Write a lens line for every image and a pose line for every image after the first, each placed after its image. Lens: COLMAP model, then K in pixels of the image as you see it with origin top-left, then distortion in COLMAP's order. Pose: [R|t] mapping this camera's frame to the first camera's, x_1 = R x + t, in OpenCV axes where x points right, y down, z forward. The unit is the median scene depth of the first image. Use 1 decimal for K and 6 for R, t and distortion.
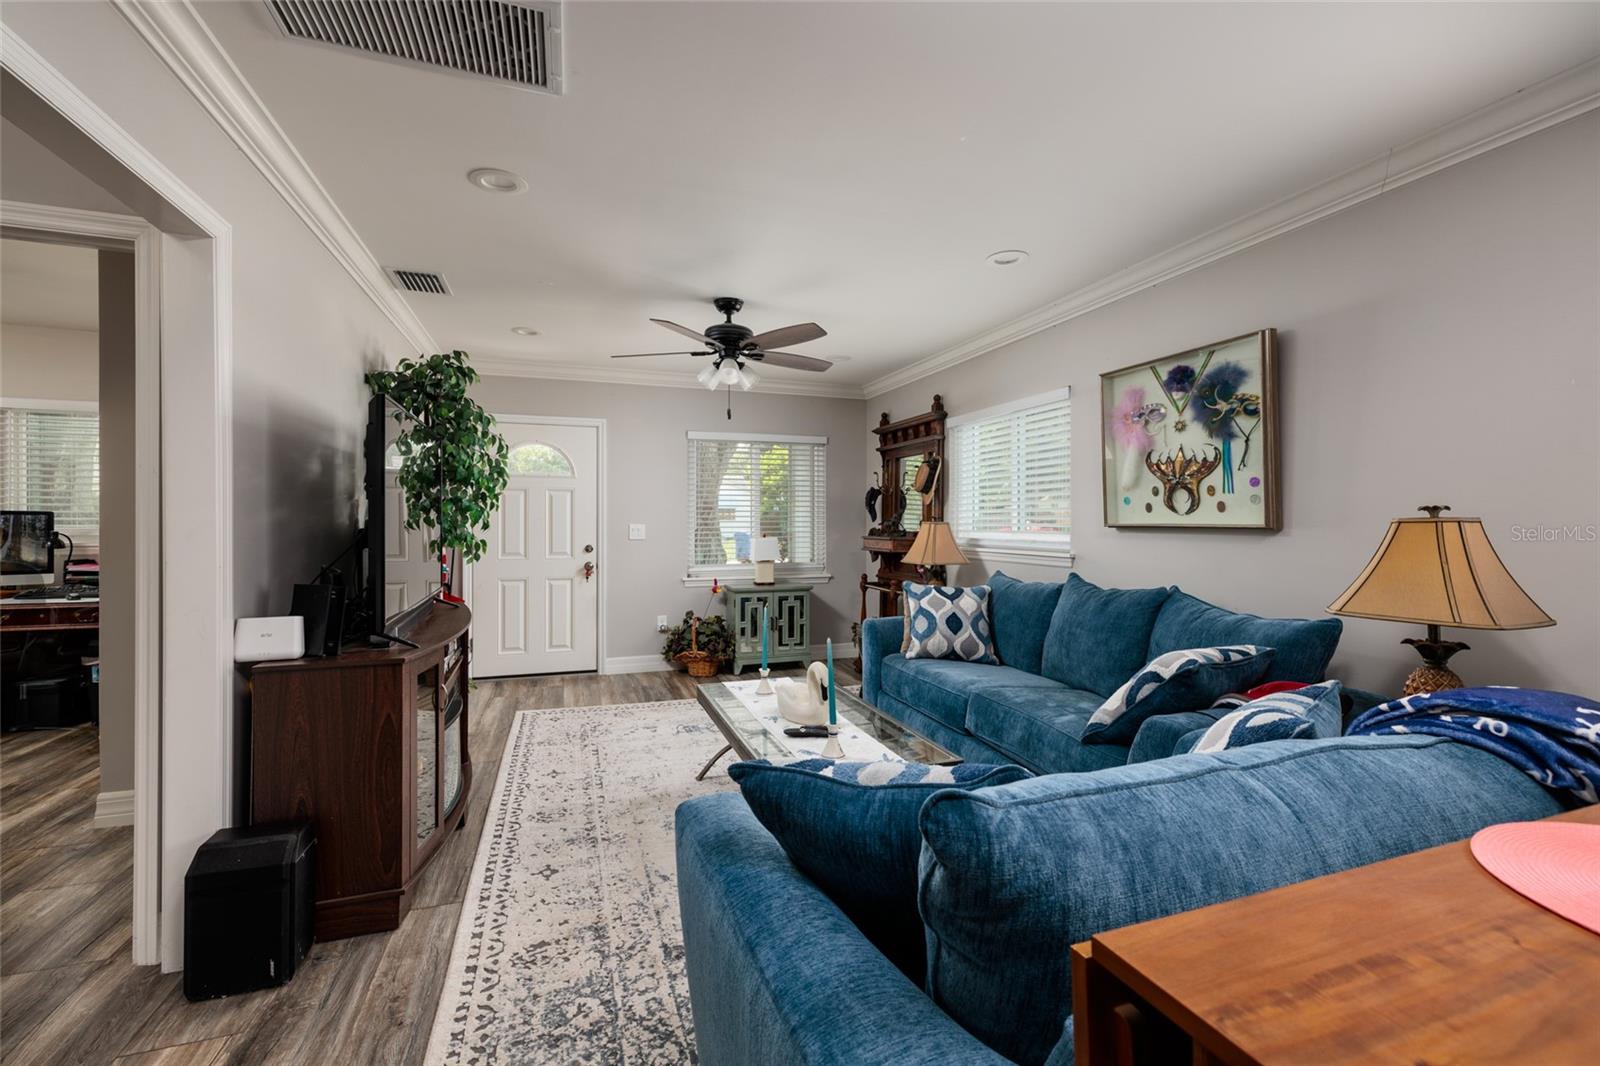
lens RADIAL K [[682.5, 0, 800.0], [0, 682.5, 520.4], [0, 0, 1]] dist [-0.000161, 0.000123]
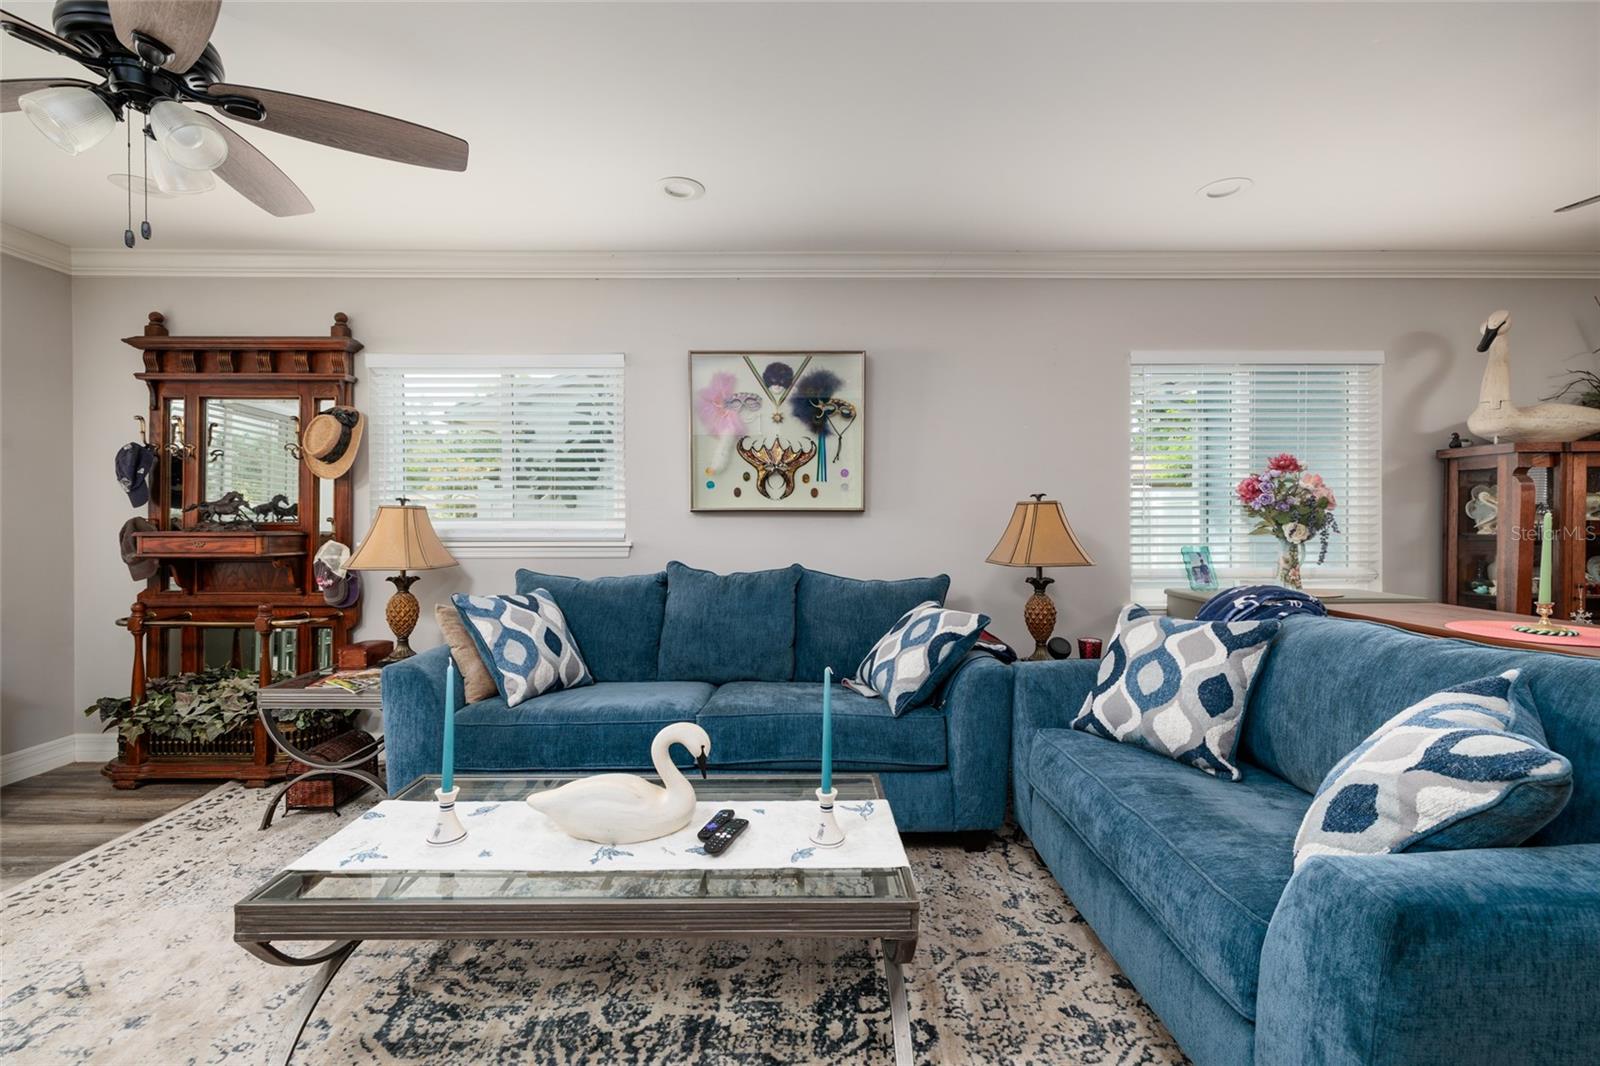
lens RADIAL K [[682.5, 0, 800.0], [0, 682.5, 520.4], [0, 0, 1]] dist [-0.000161, 0.000123]
pose [[0.319977, -0.006036, 0.947406, -0.372796], [-0.000348, 0.999979, 0.006489, 0.014595], [-0.947425, -0.002406, 0.319969, 0.499308]]
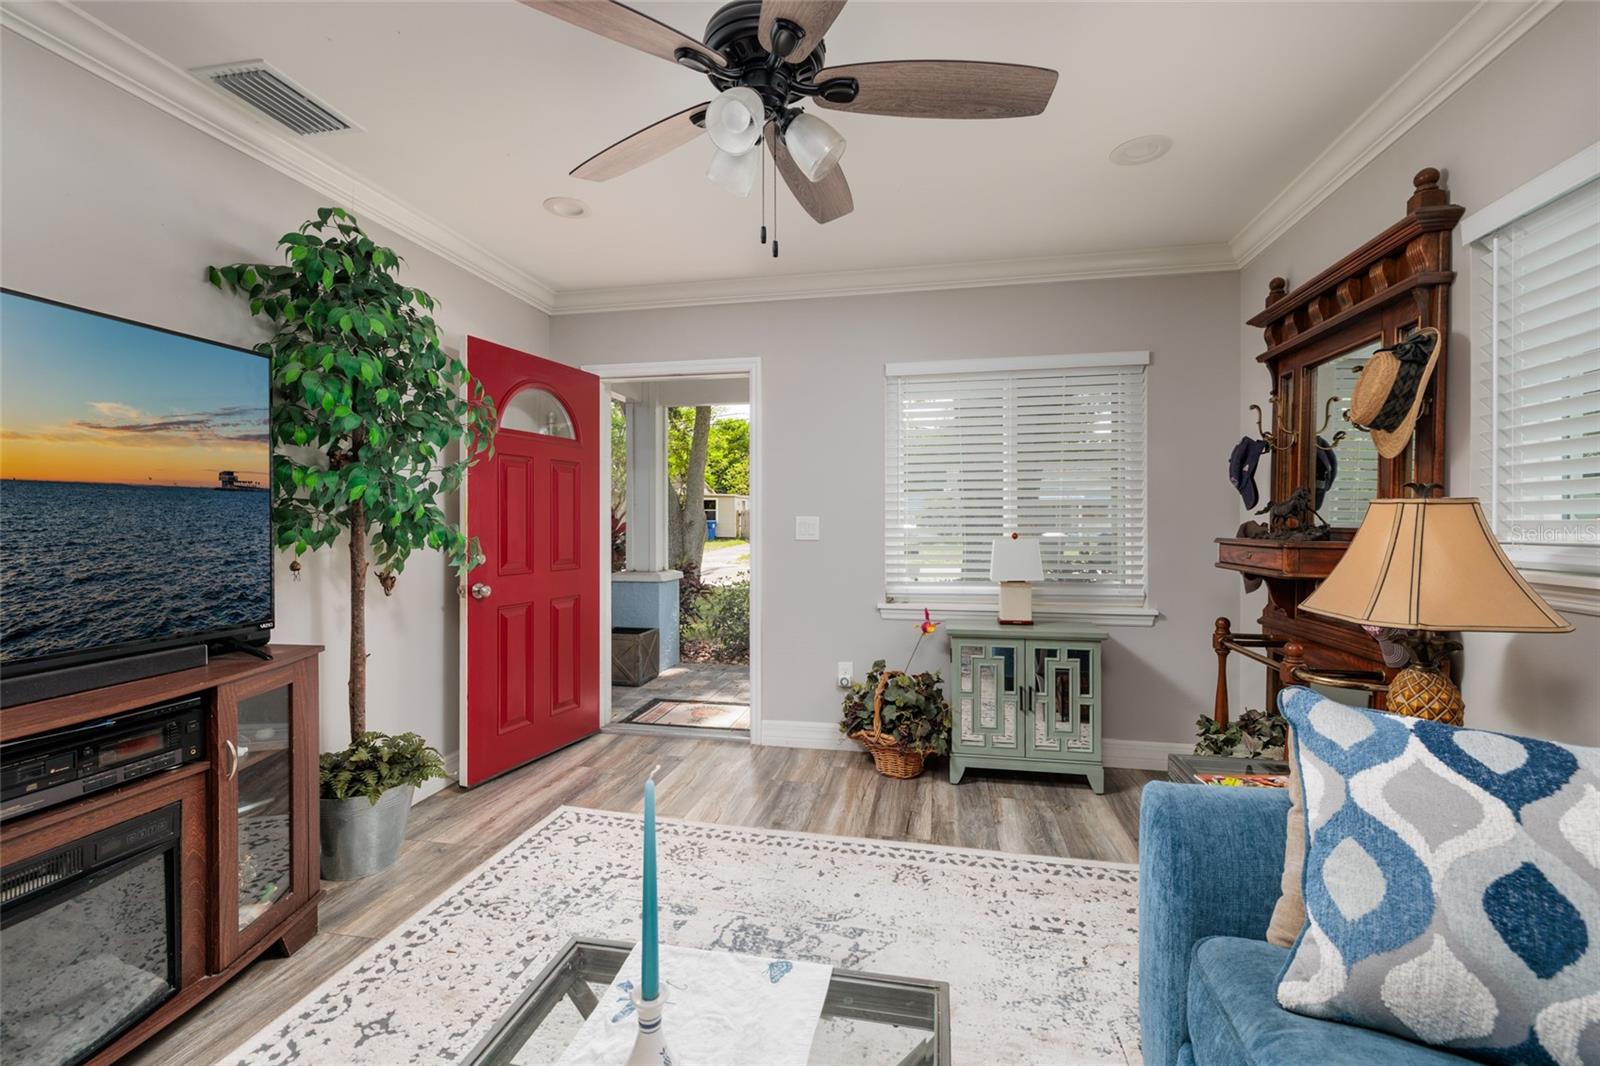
lens RADIAL K [[693.7, 0, 796.2], [0, 693.7, 521.8], [0, 0, 1]] dist [0.000727, 0.000514]
pose [[0.860941, -0.002298, -0.508699, 0.127011], [0.004025, 0.999989, 0.002293, 0.013947], [0.508688, -0.004022, 0.860941, 0.650603]]
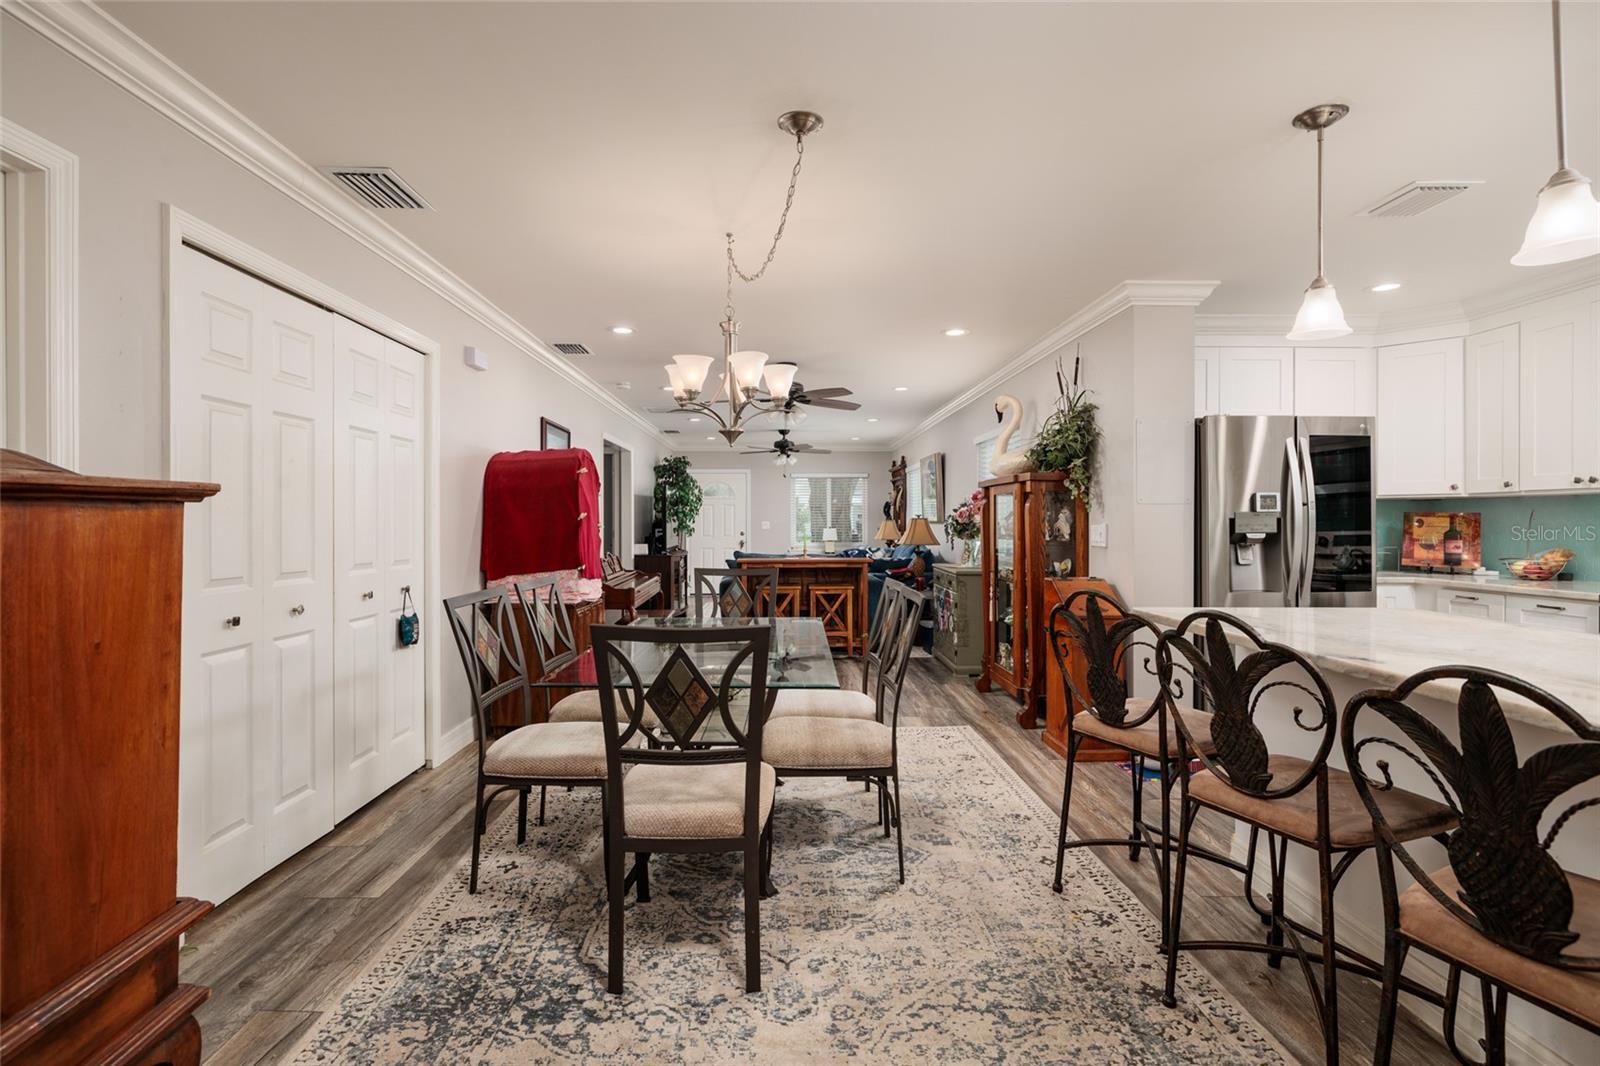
lens RADIAL K [[744.0, 0, 801.5], [0, 744.0, 528.5], [0, 0, 1]] dist [-0.002242, -0.000087]
pose [[0.953671, 0.004199, -0.300821, 0.765203], [-0.001286, 0.999950, 0.009881, 0.005264], [0.300848, -0.009037, 0.953629, -1.542010]]
